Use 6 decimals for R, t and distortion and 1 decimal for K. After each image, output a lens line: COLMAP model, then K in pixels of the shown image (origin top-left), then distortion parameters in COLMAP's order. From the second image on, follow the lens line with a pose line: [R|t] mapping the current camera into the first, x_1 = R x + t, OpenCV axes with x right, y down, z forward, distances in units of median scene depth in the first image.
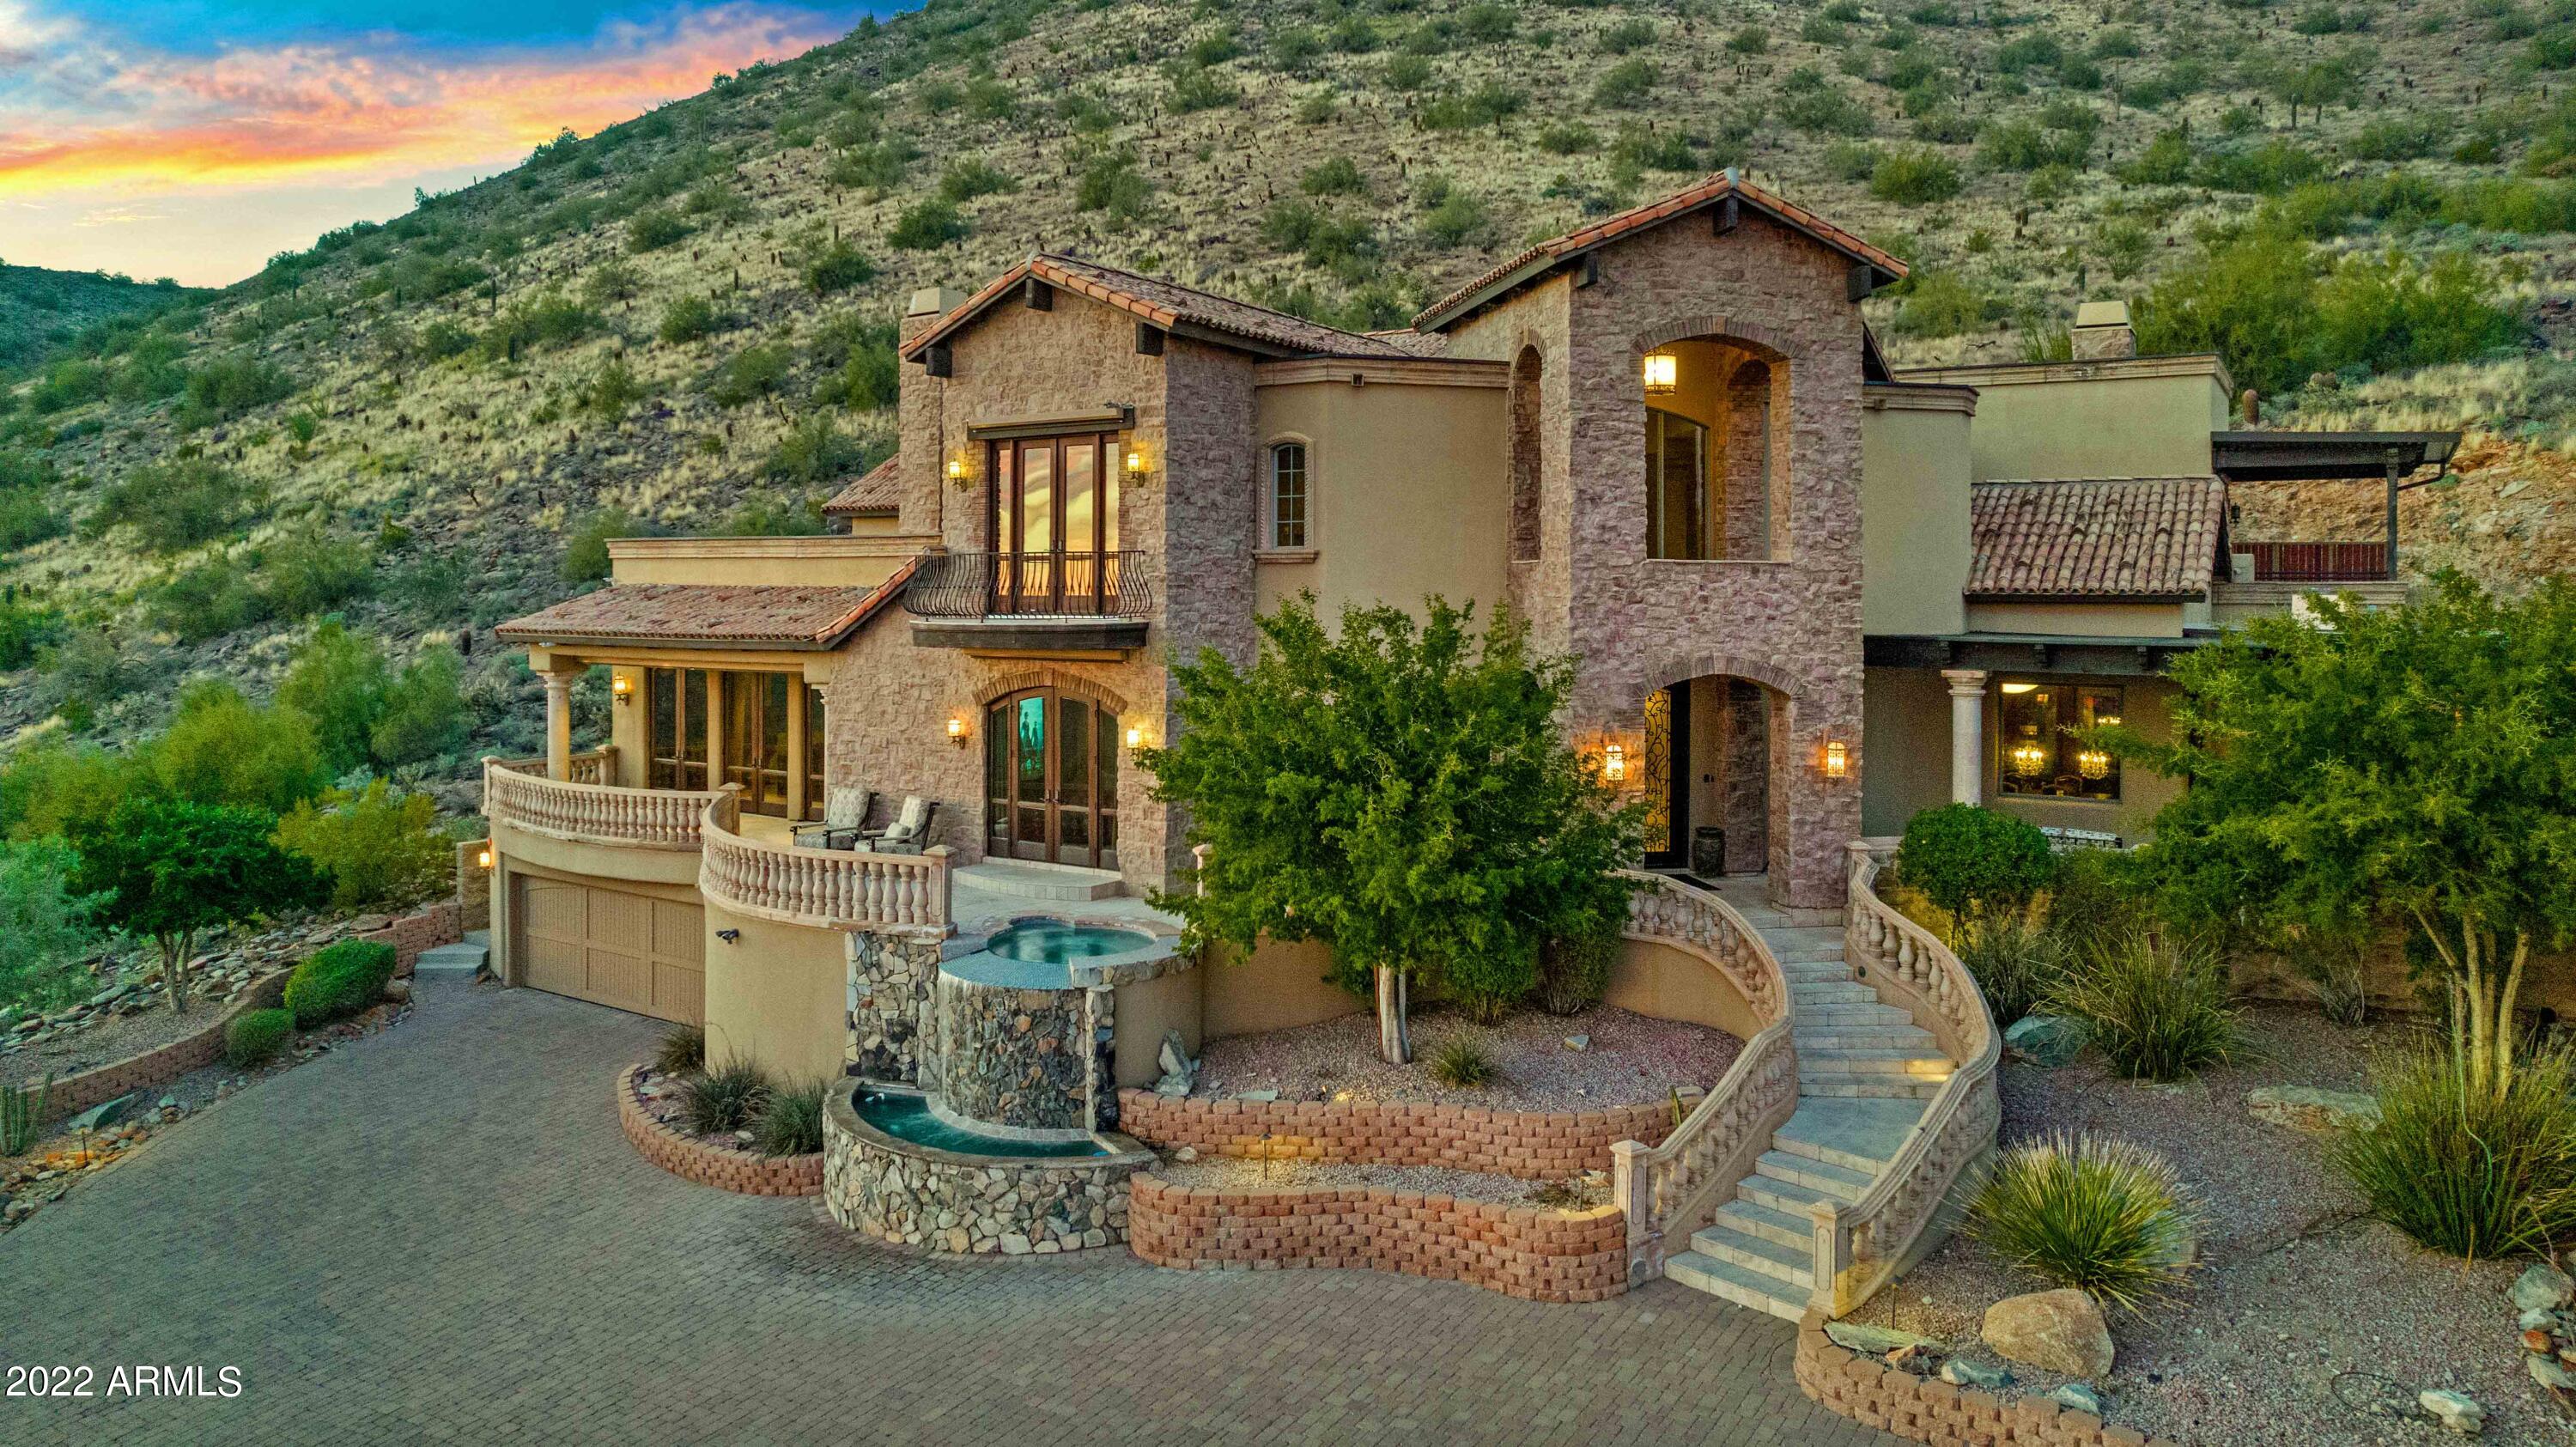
lens RADIAL K [[1683.4, 0, 1270.9], [0, 1683.4, 583.7], [0, 0, 1]] dist [-0.084481, 0.097113]
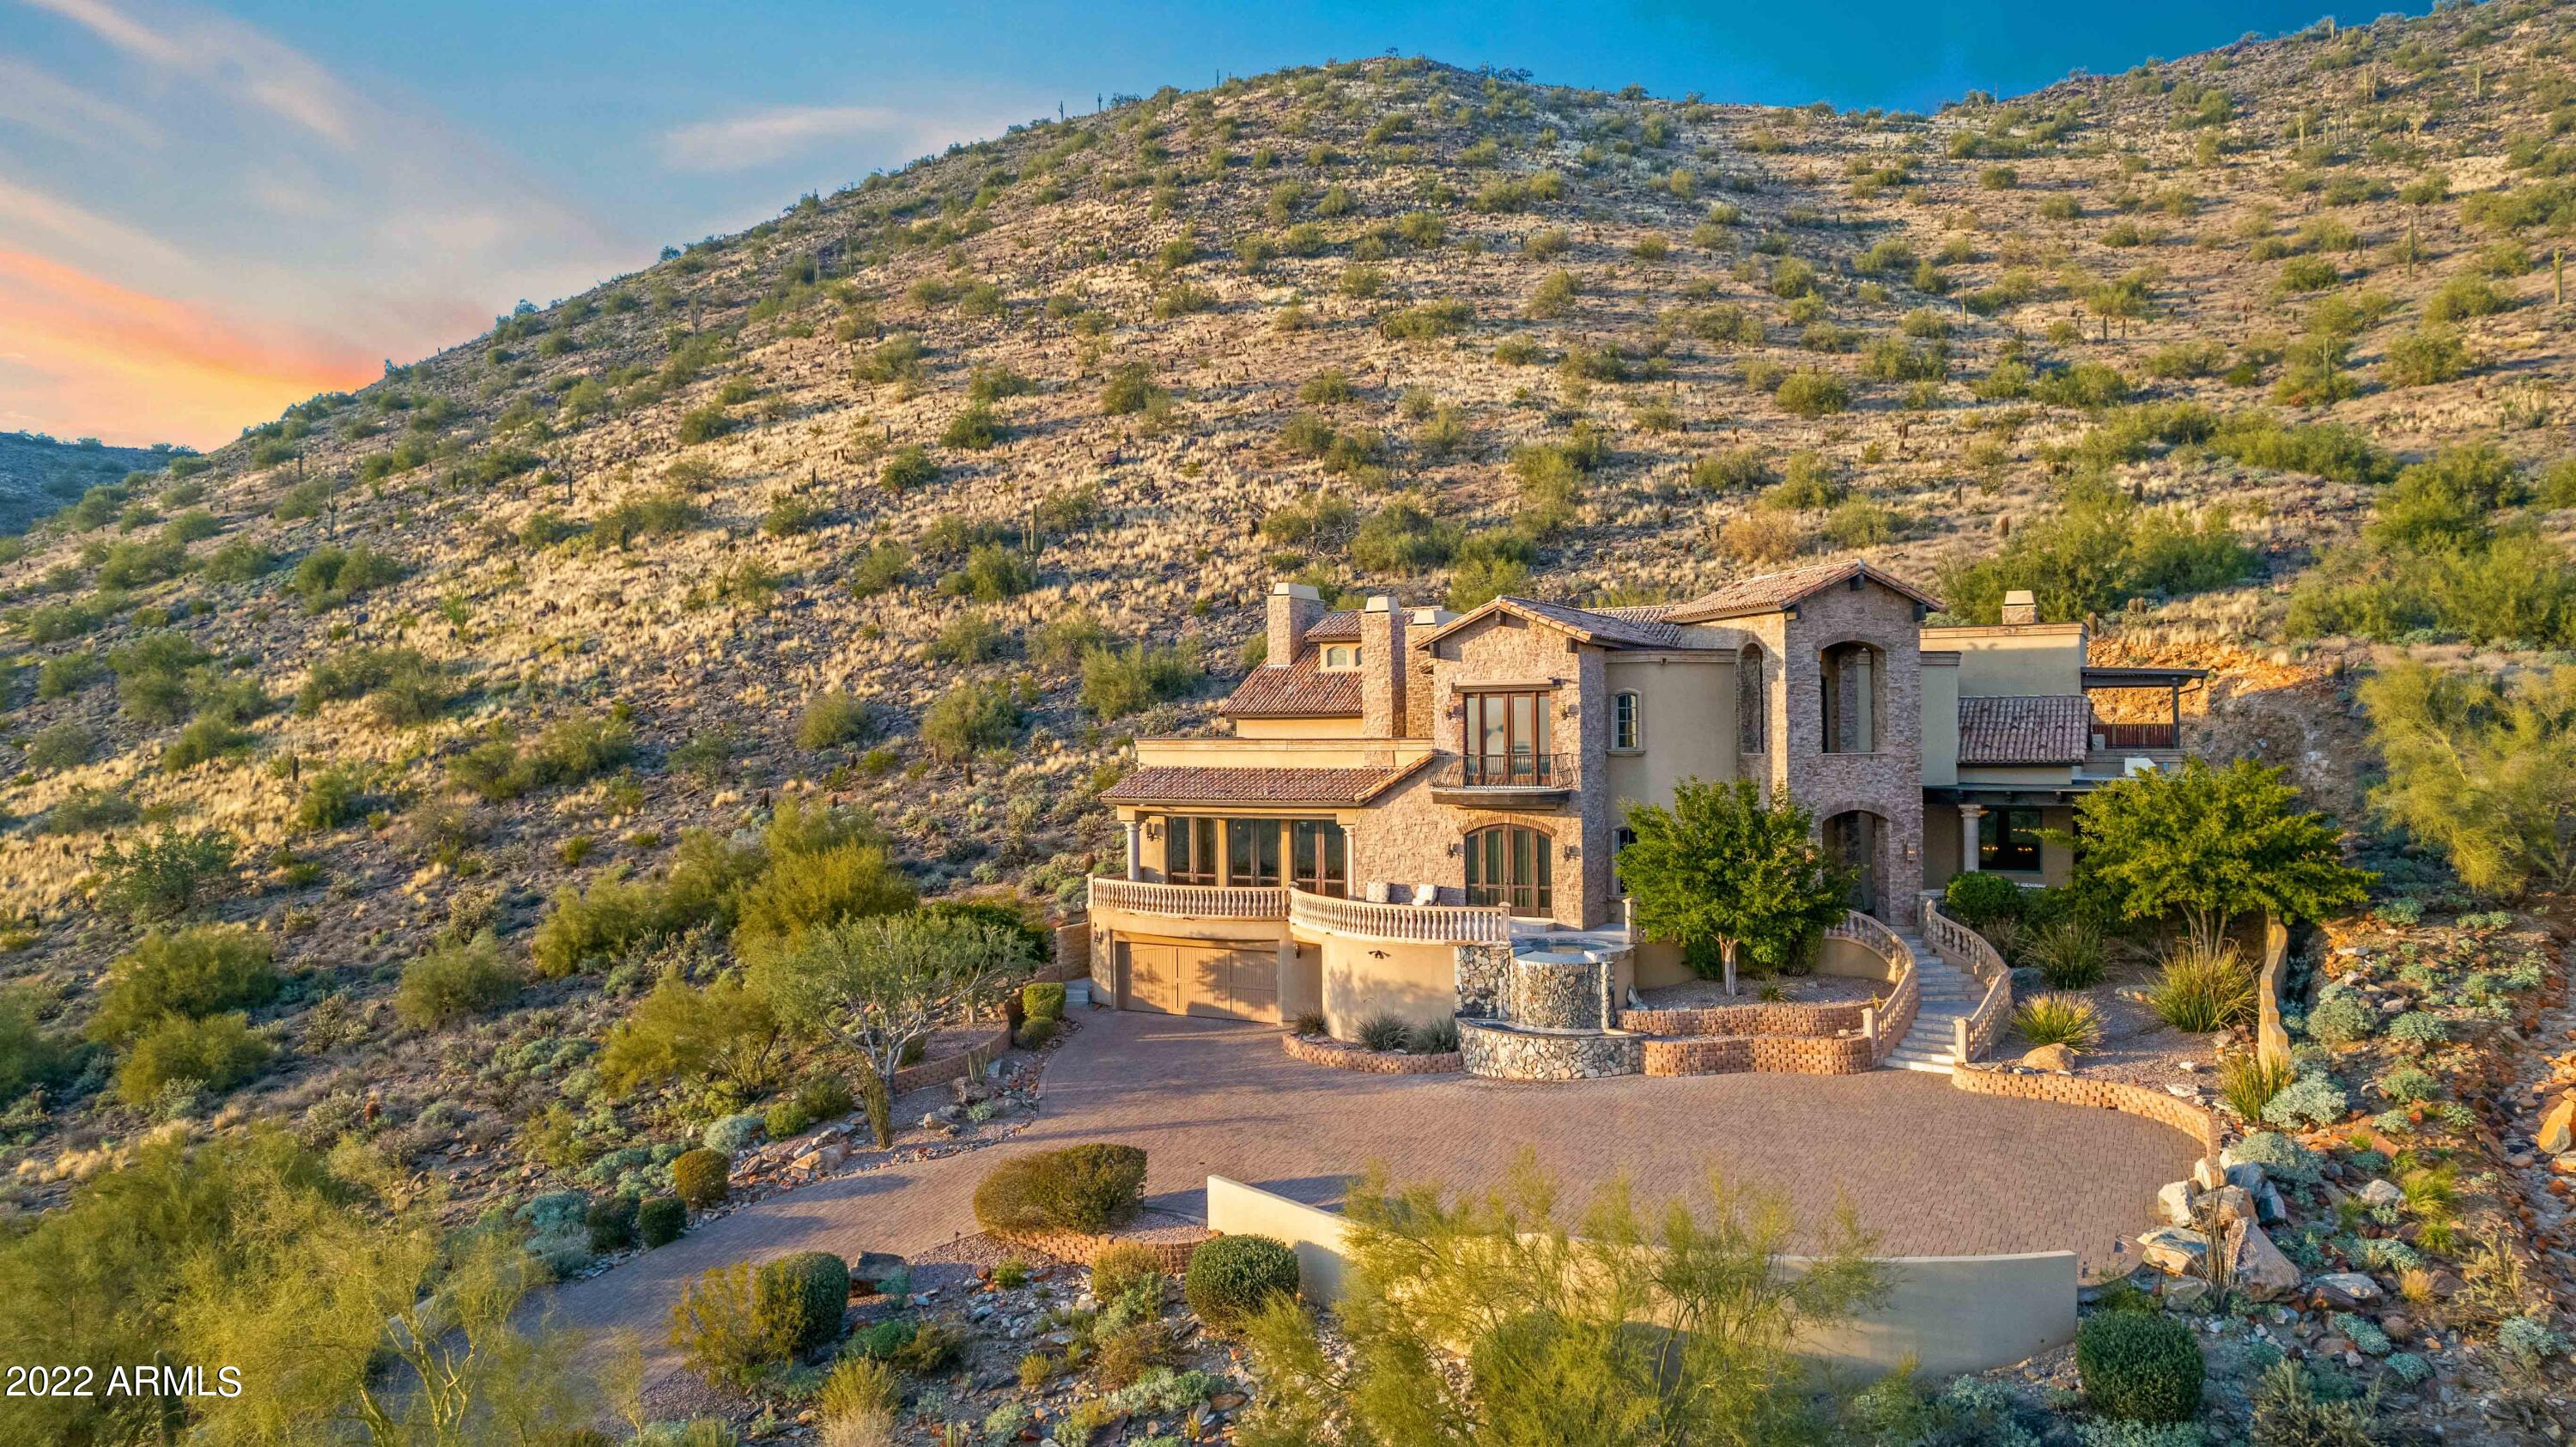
lens RADIAL K [[1621.2, 0, 1288.0], [0, 1621.2, 723.5], [0, 0, 1]] dist [-0.060149, 0.046086]
pose [[0.996658, -0.016073, 0.080085, -0.482215], [0.015892, 0.999870, 0.002885, -0.056145], [-0.080121, -0.001603, 0.996784, -0.745255]]
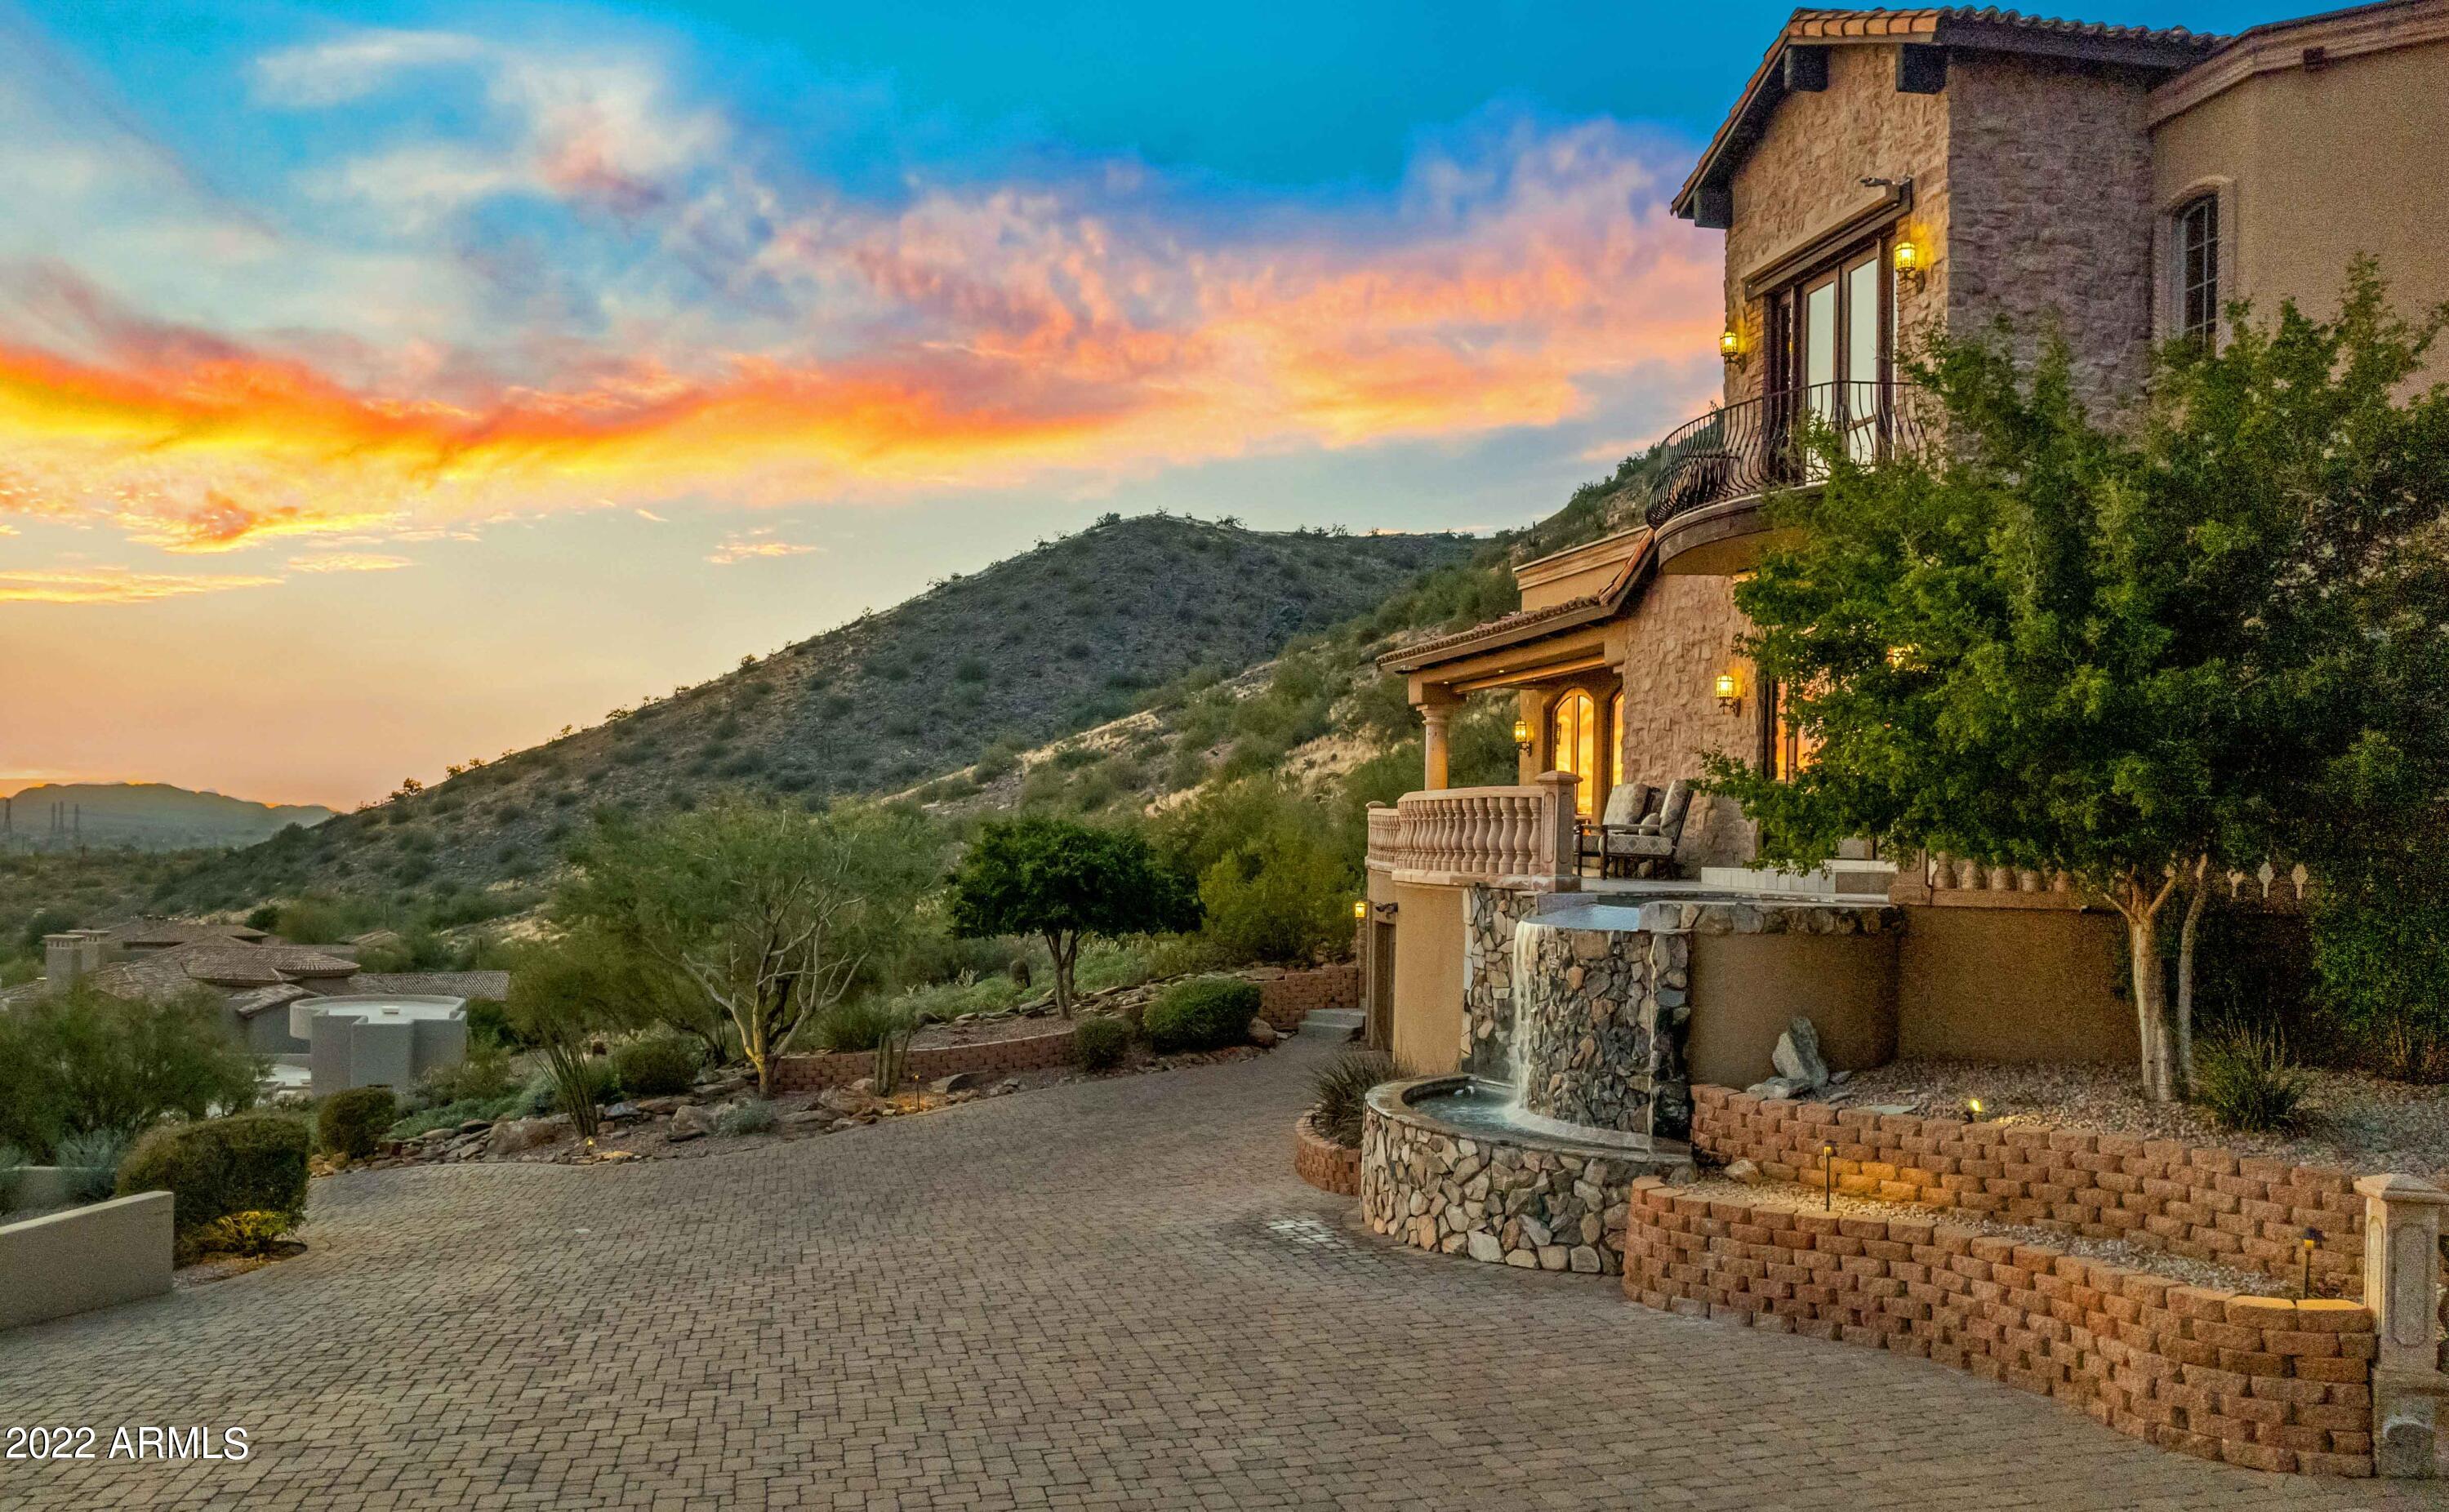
lens RADIAL K [[1861.3, 0, 1099.5], [0, 1861.3, 838.7], [0, 0, 1]] dist [-0.065509, 0.052560]
pose [[0.689036, 0.010954, -0.724644, 0.206763], [-0.010127, 0.999934, 0.005486, 0.144025], [0.724656, 0.003558, 0.689101, 0.215348]]
